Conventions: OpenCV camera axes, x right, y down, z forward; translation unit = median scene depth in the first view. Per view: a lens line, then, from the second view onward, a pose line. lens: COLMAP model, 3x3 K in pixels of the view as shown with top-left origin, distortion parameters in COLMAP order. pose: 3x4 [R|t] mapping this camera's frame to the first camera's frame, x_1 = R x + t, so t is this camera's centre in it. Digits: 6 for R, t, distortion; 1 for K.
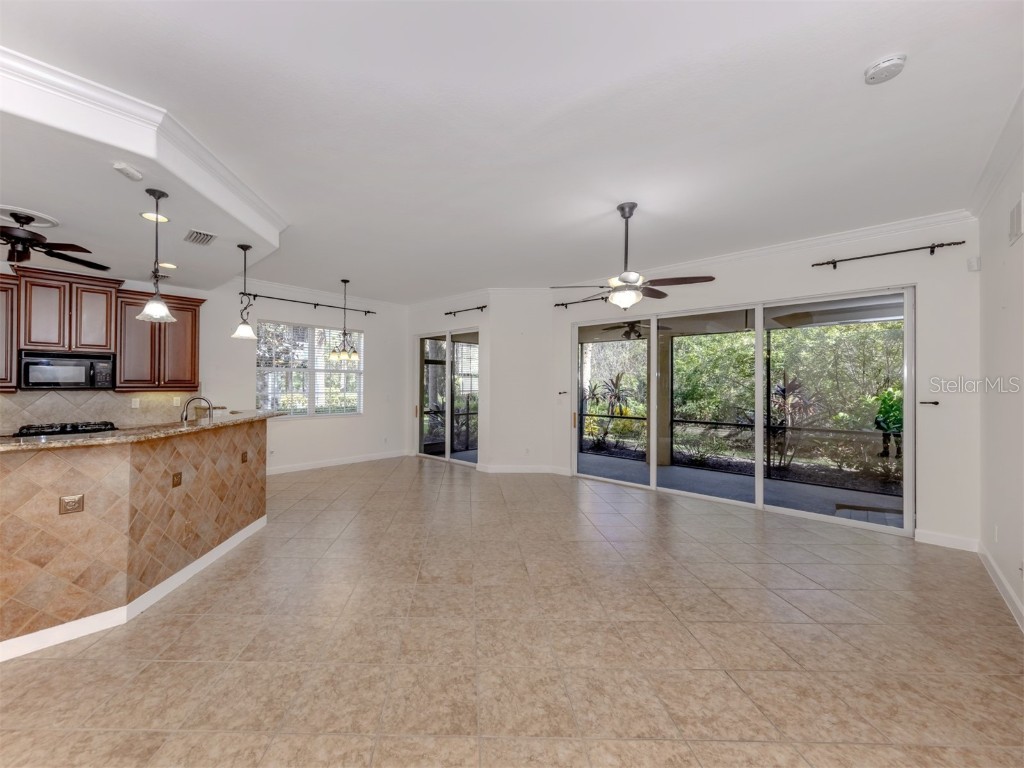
lens RADIAL K [[416.3, 0, 512.0], [0, 416.3, 384.0], [0, 0, 1]] dist [-0.000779, -0.000430]
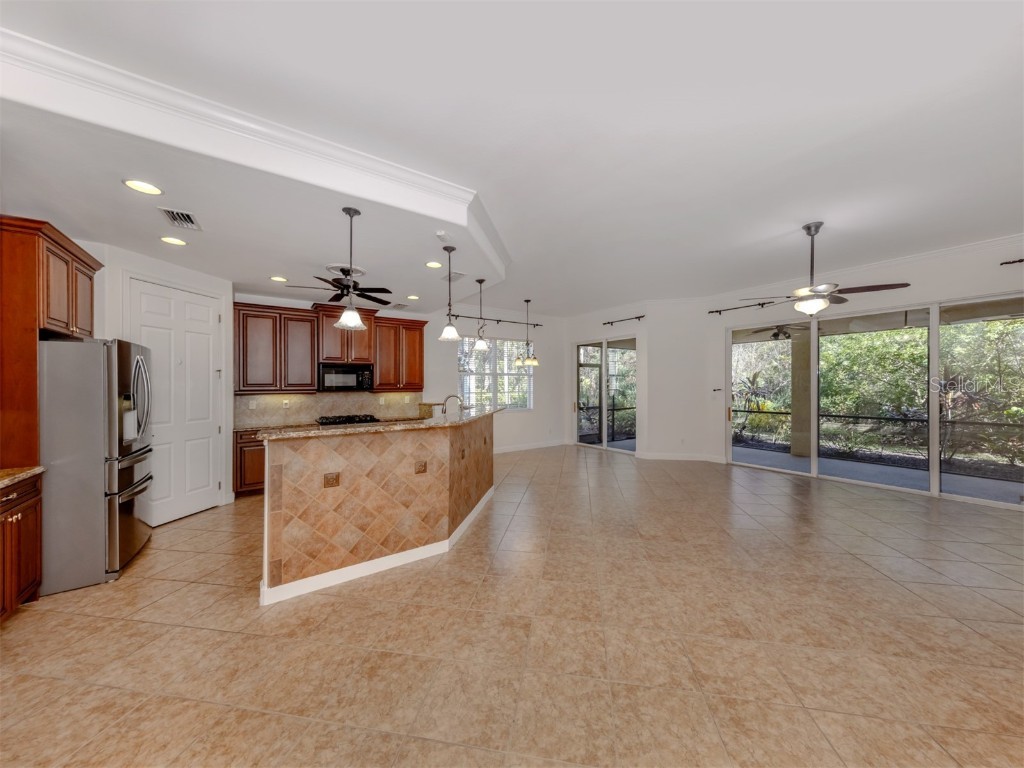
lens RADIAL K [[376.4, 0, 549.4], [0, 376.4, 387.8], [0, 0, 1]] dist [0.000675, 0.000019]
pose [[0.983054, -0.012000, -0.182924, -0.204190], [0.013790, 0.999869, 0.008518, 0.001336], [0.182798, -0.010896, 0.983090, -0.127359]]
